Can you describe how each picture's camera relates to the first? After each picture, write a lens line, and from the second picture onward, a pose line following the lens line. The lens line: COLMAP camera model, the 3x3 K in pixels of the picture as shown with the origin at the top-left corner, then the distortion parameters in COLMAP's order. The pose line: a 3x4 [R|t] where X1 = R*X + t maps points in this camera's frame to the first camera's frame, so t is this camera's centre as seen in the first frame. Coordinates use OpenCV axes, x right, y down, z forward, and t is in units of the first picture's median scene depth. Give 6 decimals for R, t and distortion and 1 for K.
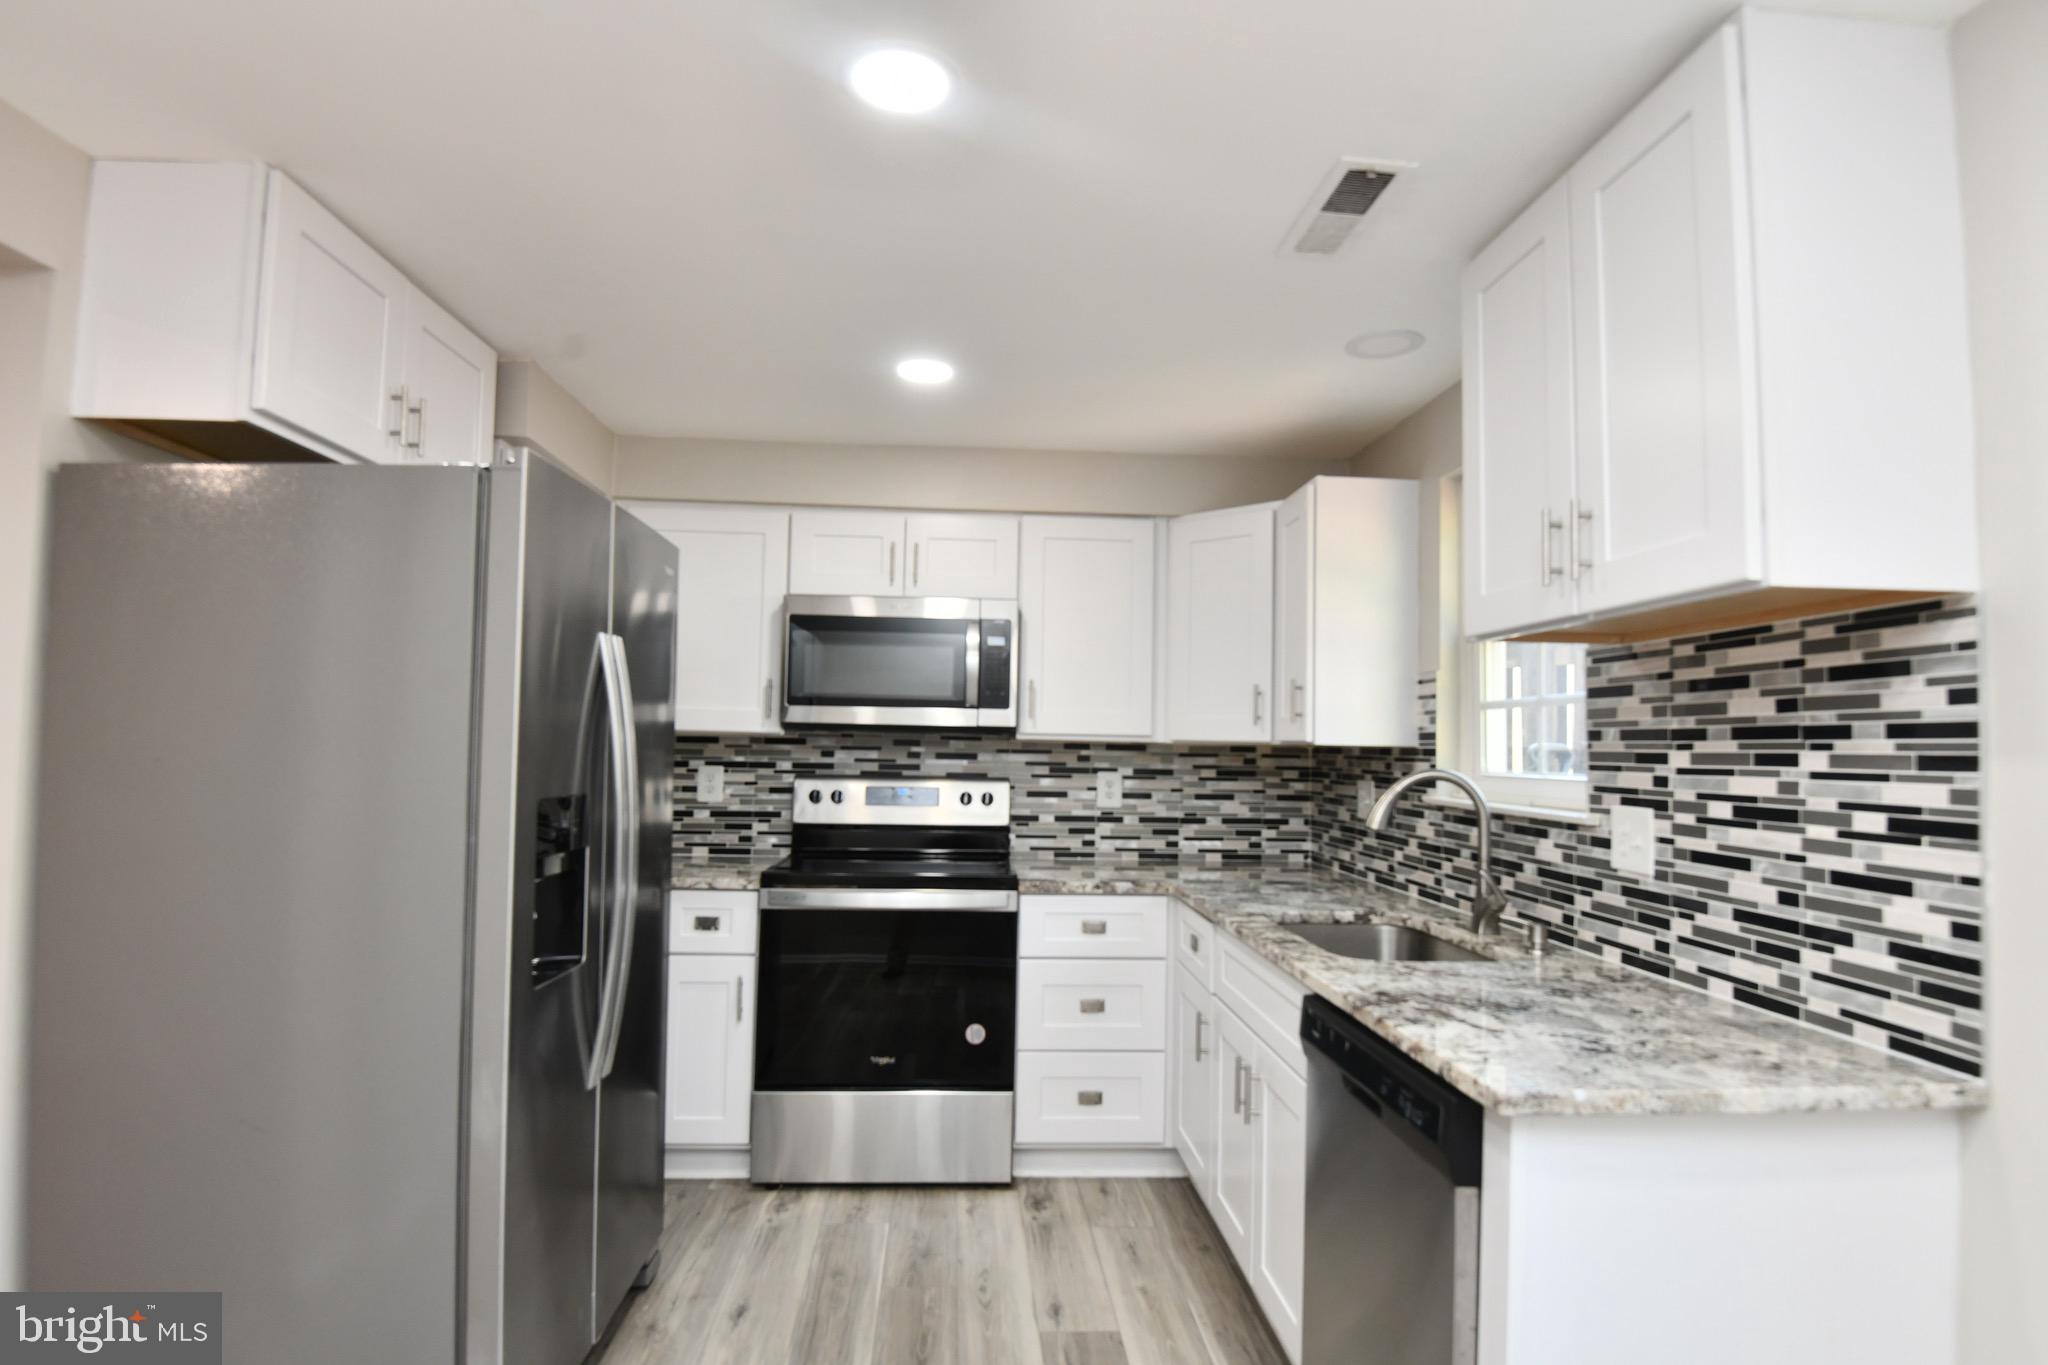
lens RADIAL K [[1059.9, 0, 1024.0], [0, 1059.9, 682.5], [0, 0, 1]] dist [-0.000016, -0.036493]
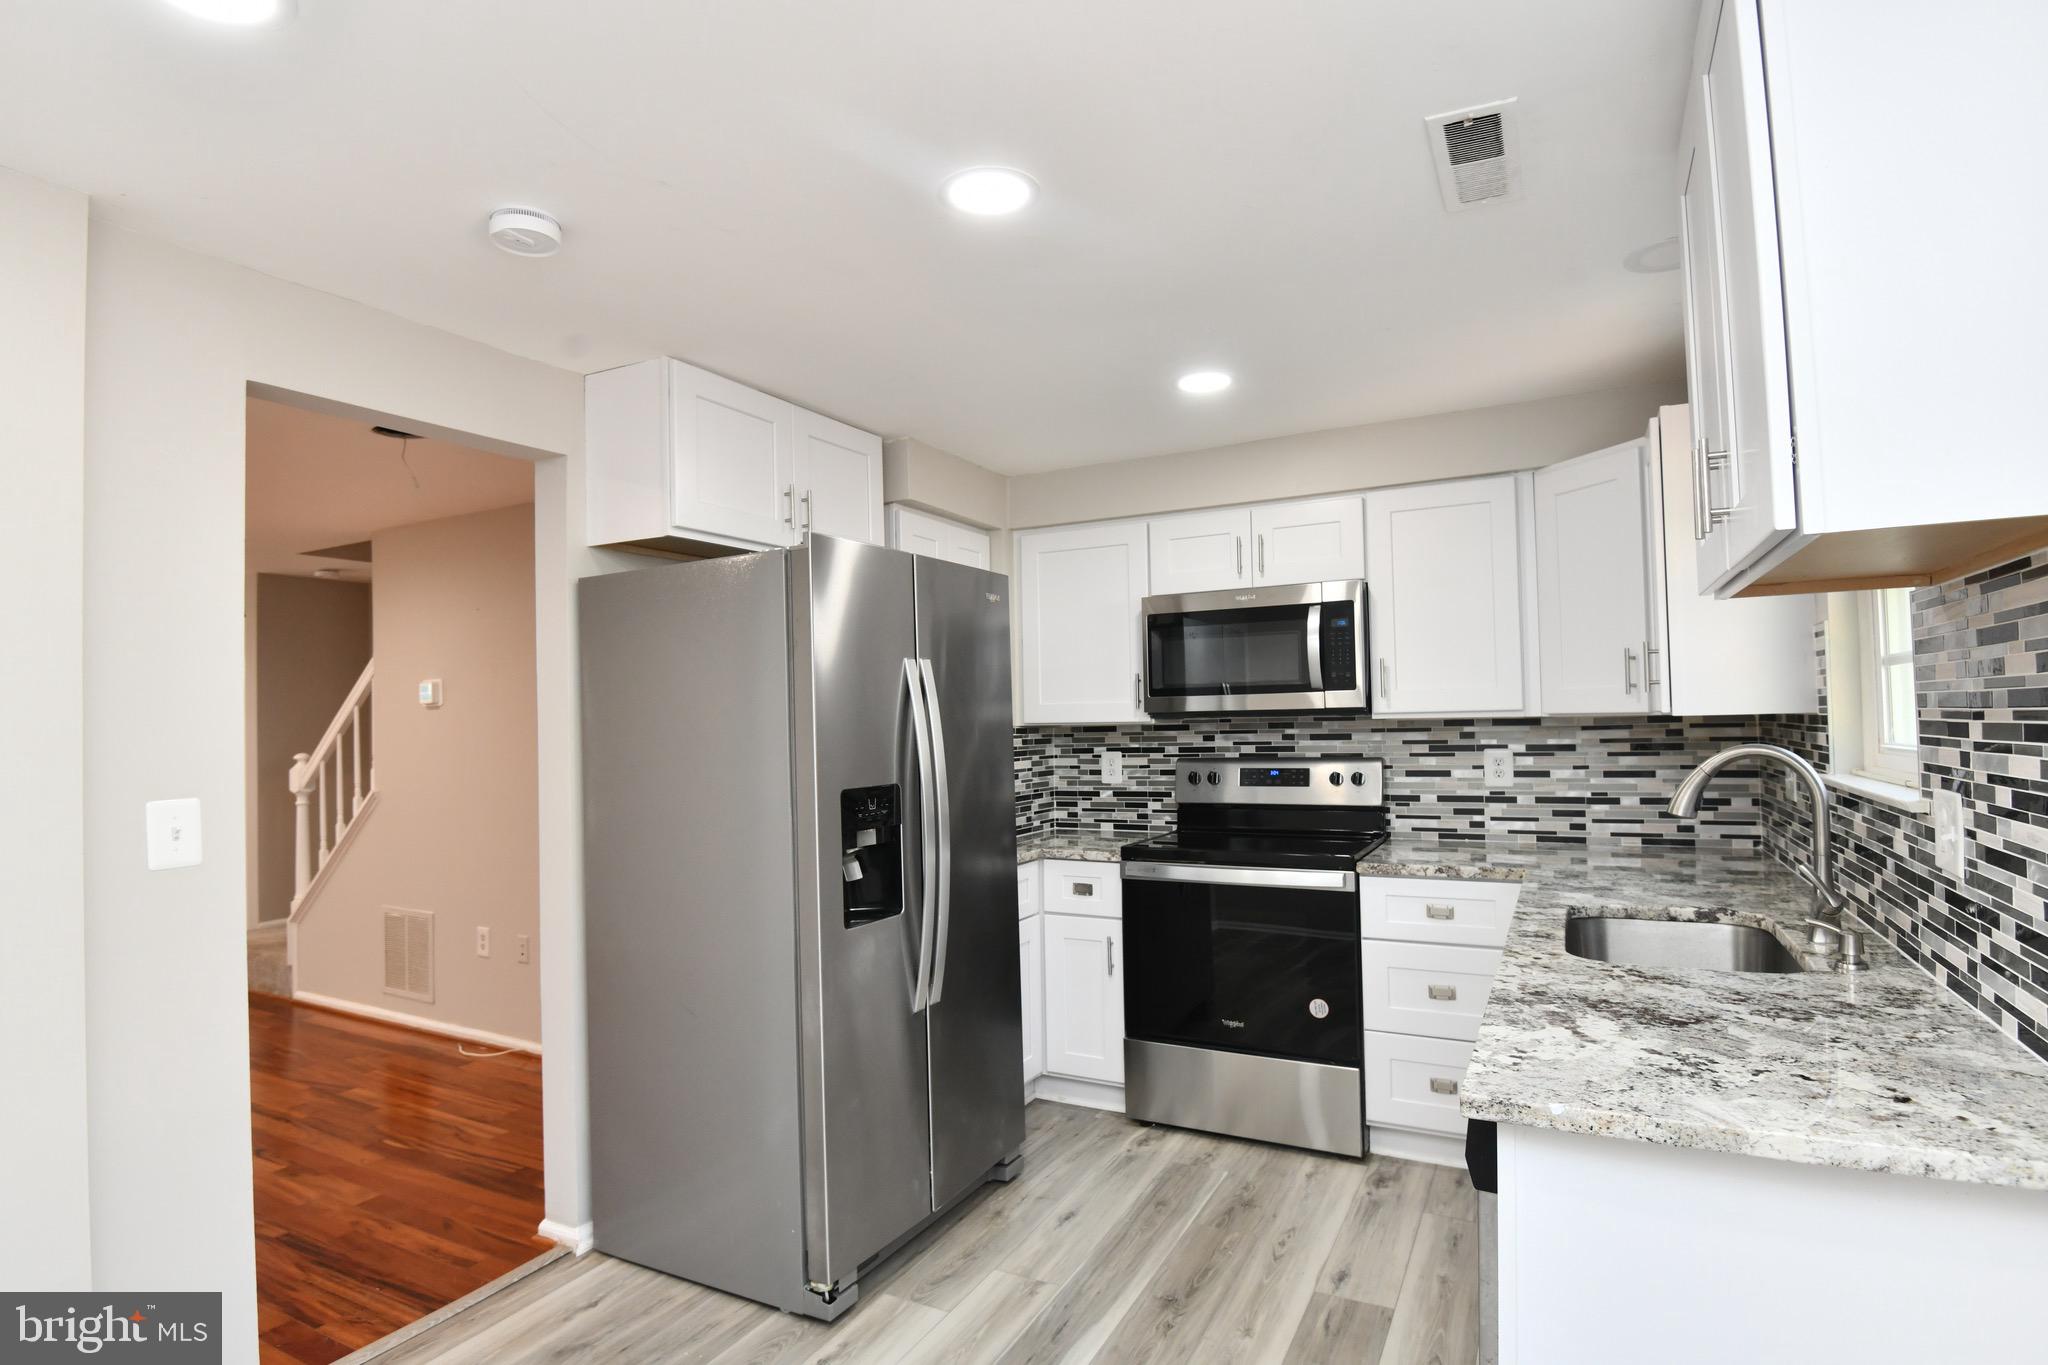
lens RADIAL K [[1059.9, 0, 1024.0], [0, 1059.9, 682.5], [0, 0, 1]] dist [-0.000016, -0.036493]
pose [[0.848569, -0.055492, -0.526167, 0.237409], [0.069190, 0.997583, 0.006375, -0.009449], [0.524542, -0.041815, 0.850357, -0.011083]]
